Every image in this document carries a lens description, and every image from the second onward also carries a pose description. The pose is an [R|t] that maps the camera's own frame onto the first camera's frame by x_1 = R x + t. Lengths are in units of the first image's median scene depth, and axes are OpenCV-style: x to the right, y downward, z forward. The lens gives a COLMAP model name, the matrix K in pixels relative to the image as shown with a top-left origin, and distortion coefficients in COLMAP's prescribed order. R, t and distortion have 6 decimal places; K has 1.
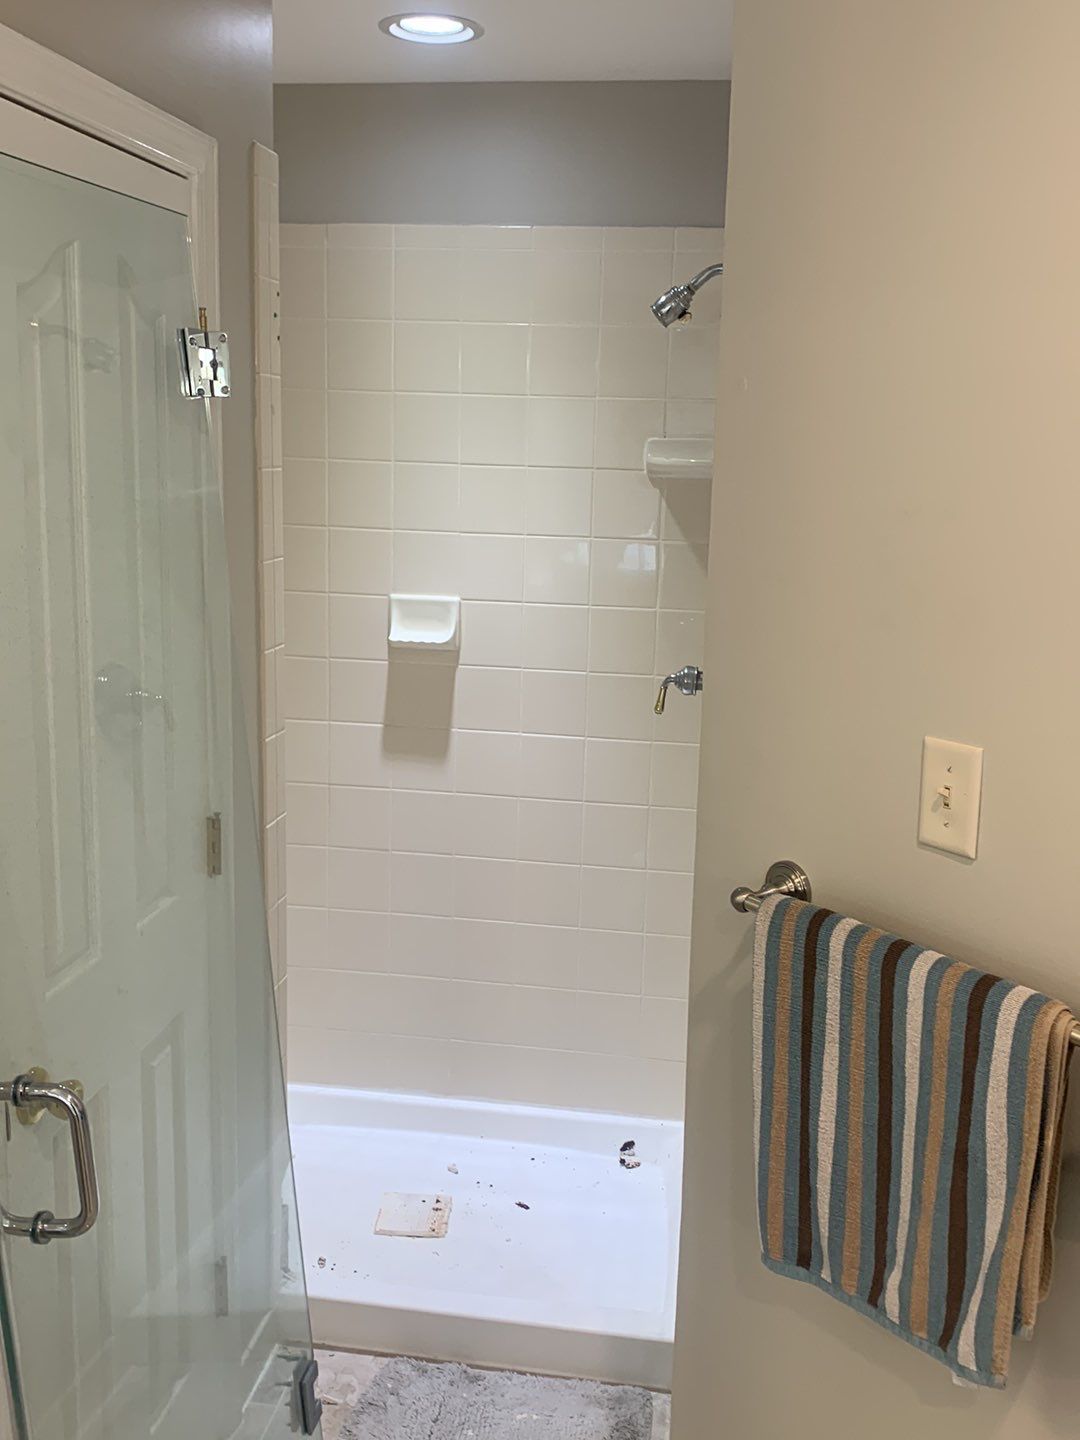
lens RADIAL K [[1297.9, 0, 577.7], [0, 1297.9, 672.2], [0, 0, 1]] dist [0.058735, -0.004813]
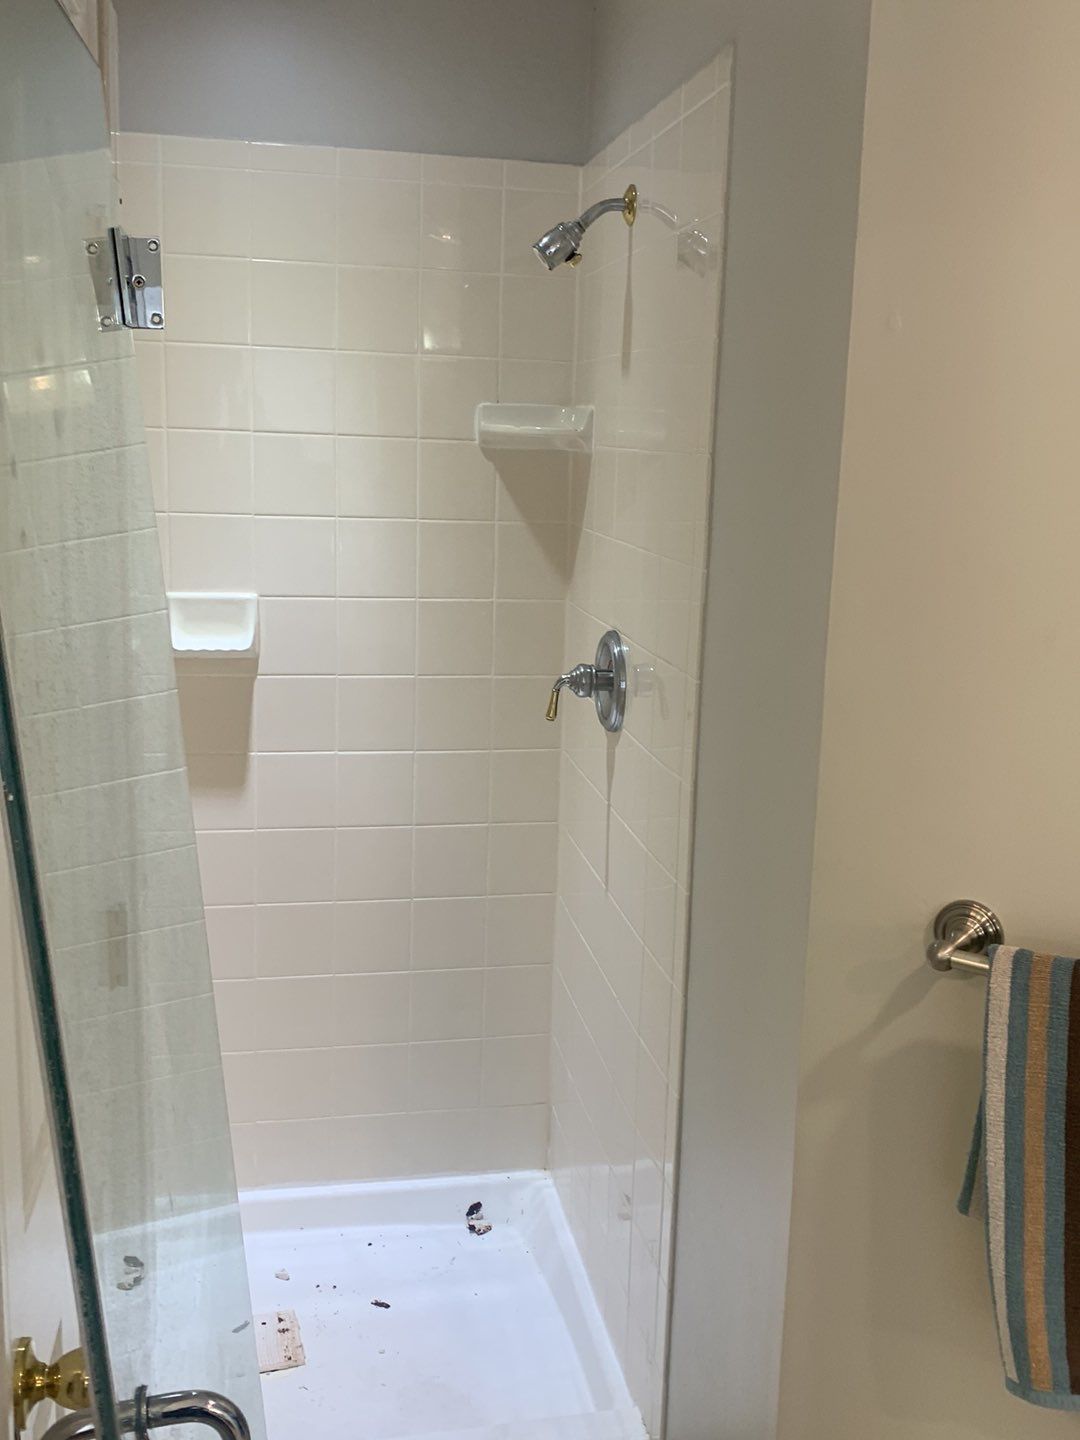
lens RADIAL K [[1296.8, 0, 540.1], [0, 1296.8, 673.1], [0, 0, 1]] dist [0.007916, -0.001002]
pose [[0.948016, -0.052343, 0.313889, -0.185468], [0.048697, 0.998624, 0.019453, -0.014728], [-0.314475, -0.003156, 0.949260, 0.163568]]
